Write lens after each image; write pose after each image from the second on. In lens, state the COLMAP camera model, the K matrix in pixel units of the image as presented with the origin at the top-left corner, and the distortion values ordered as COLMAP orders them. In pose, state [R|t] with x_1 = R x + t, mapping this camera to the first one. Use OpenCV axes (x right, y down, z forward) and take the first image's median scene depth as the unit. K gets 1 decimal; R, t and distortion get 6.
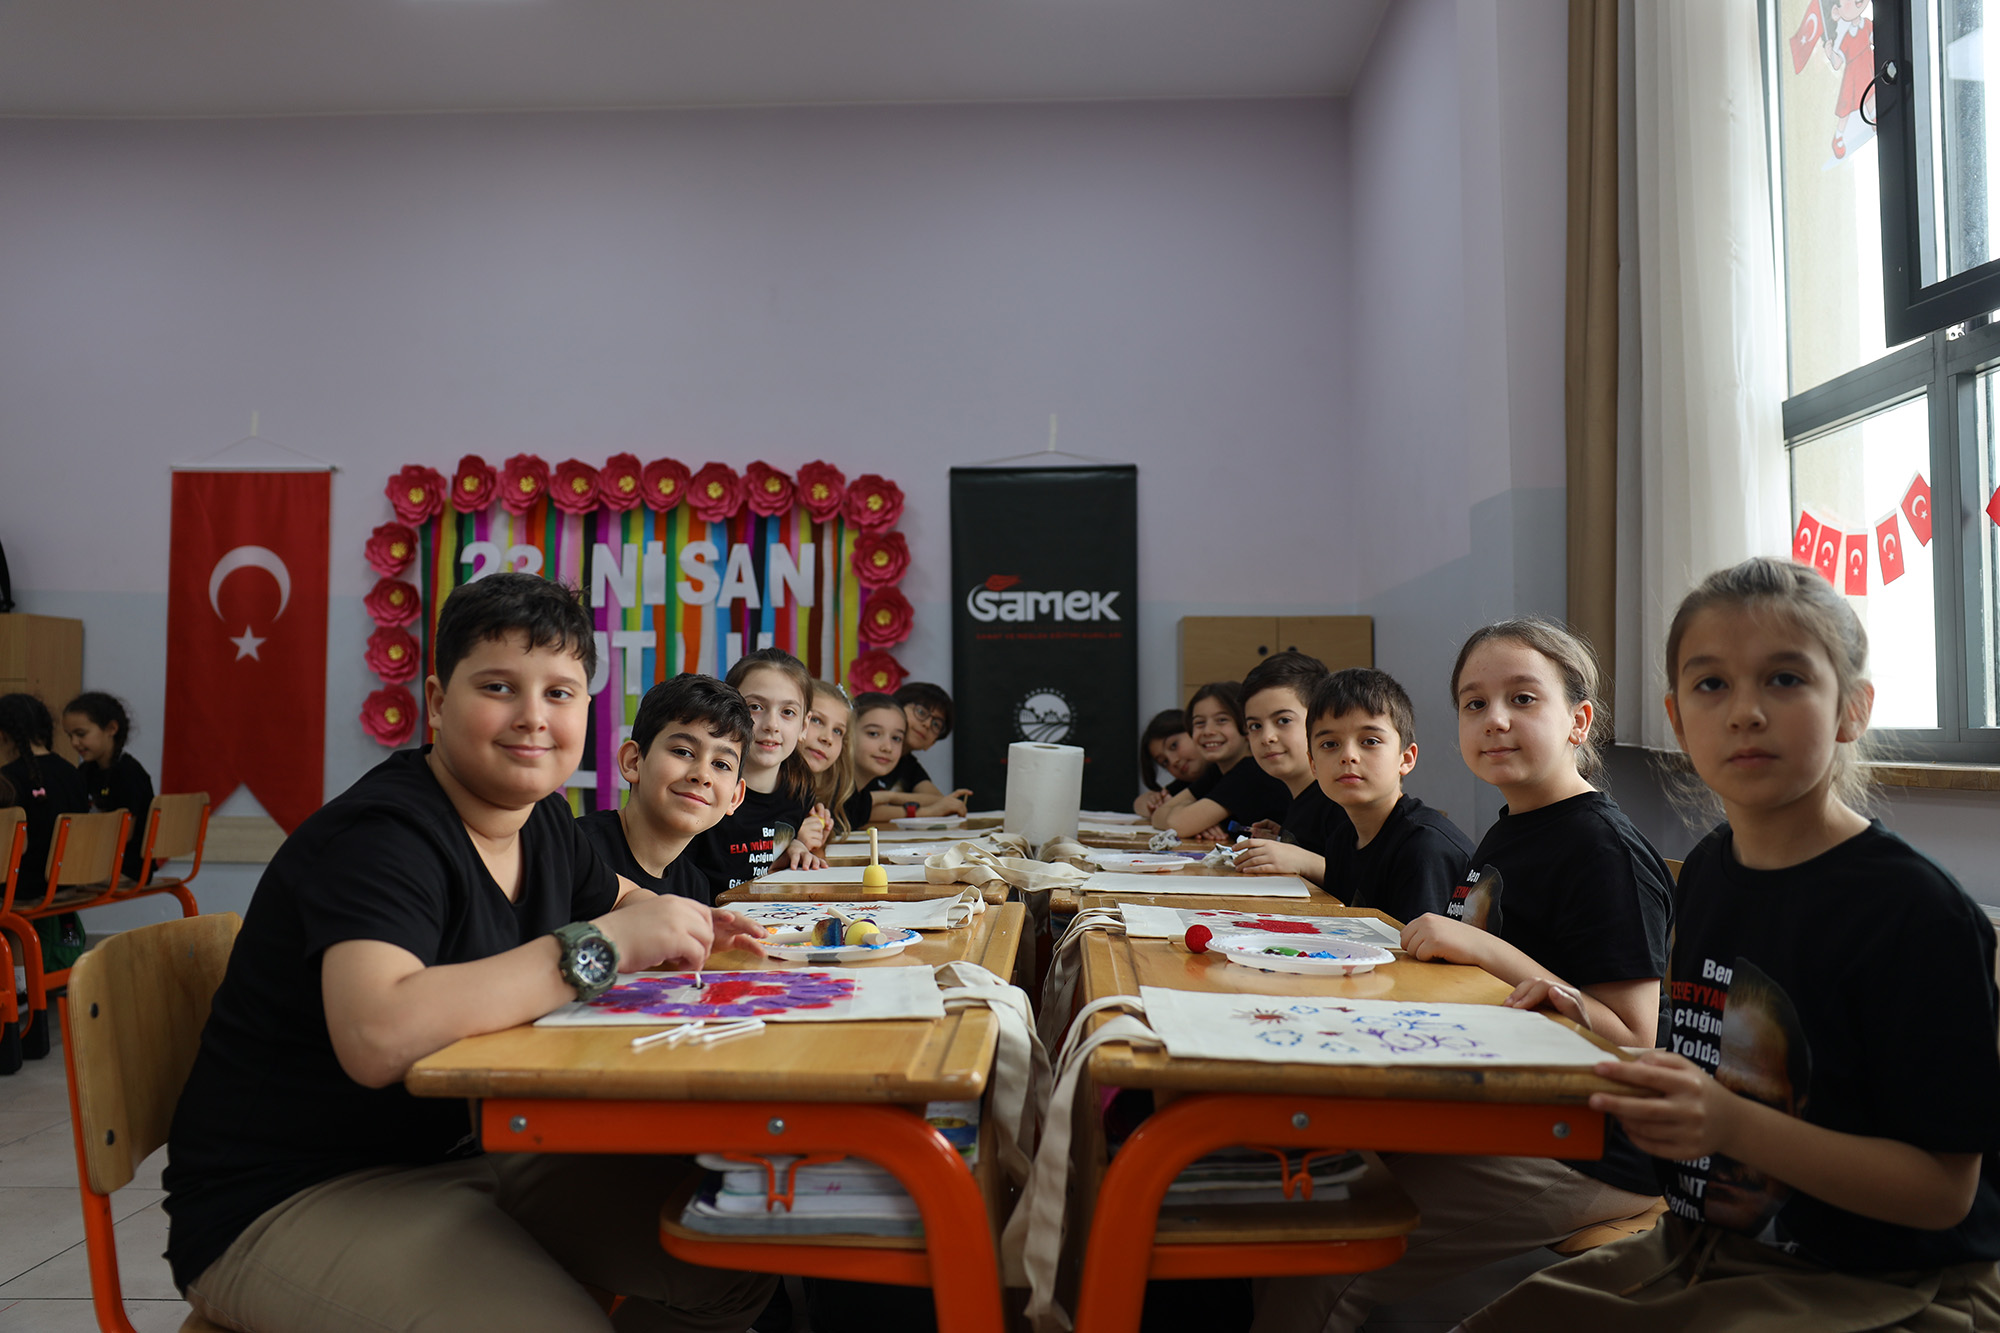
lens RADIAL K [[1623.6, 0, 1000.1], [0, 1623.6, 666.8], [0, 0, 1]] dist [-0.097312, 0.000339]
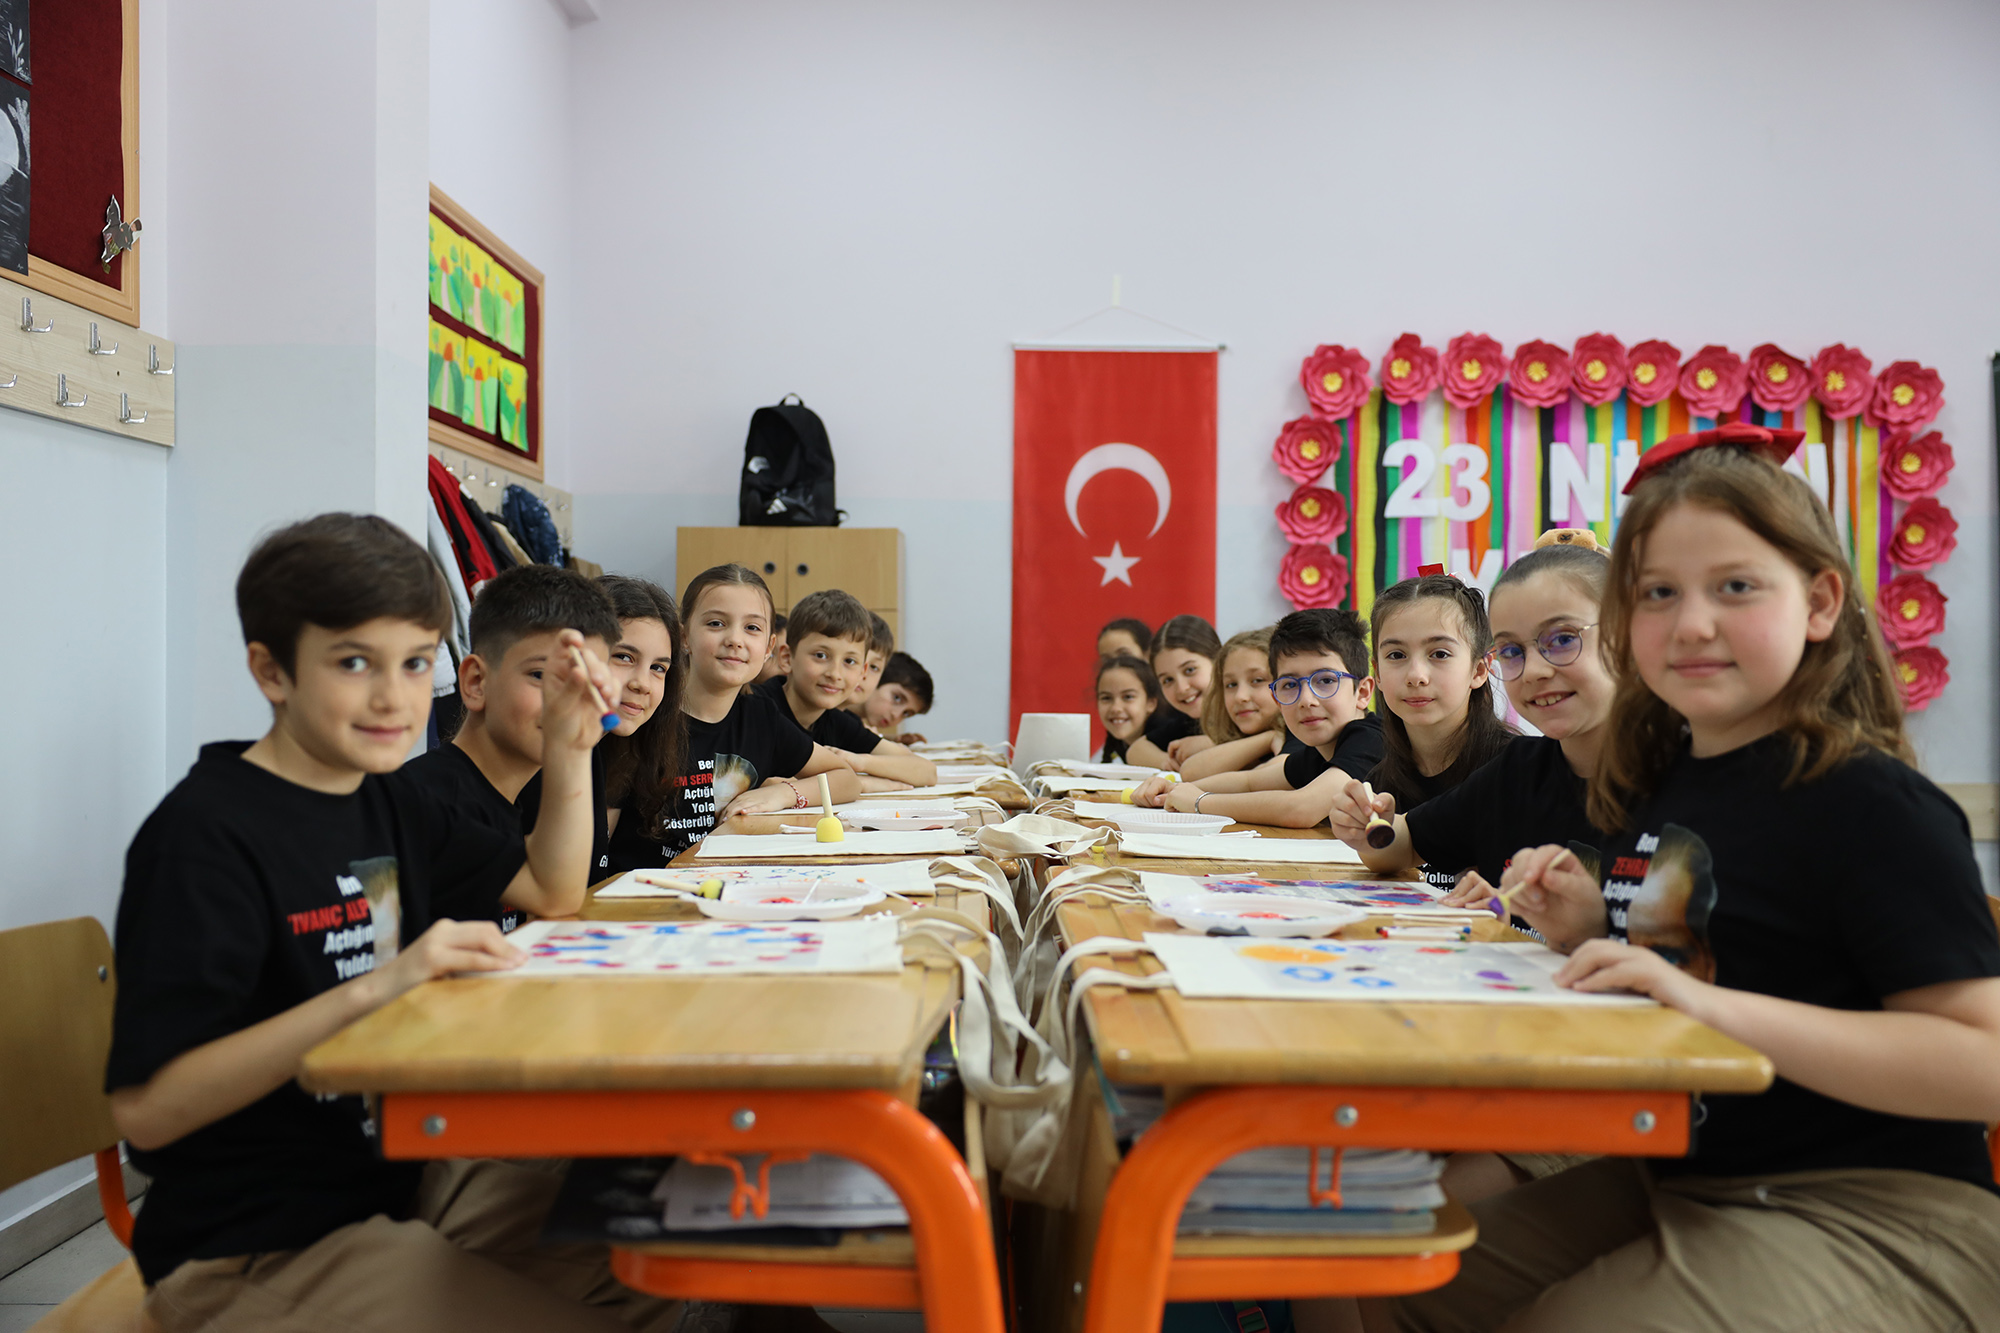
lens RADIAL K [[1937.3, 0, 999.9], [0, 1937.3, 669.5], [0, 0, 1]] dist [-0.023630, 0.000000]
pose [[0.999997, -0.001021, 0.002279, -0.538254], [0.000905, 0.998747, 0.050046, -0.010631], [-0.002327, -0.050044, 0.998744, 0.010561]]
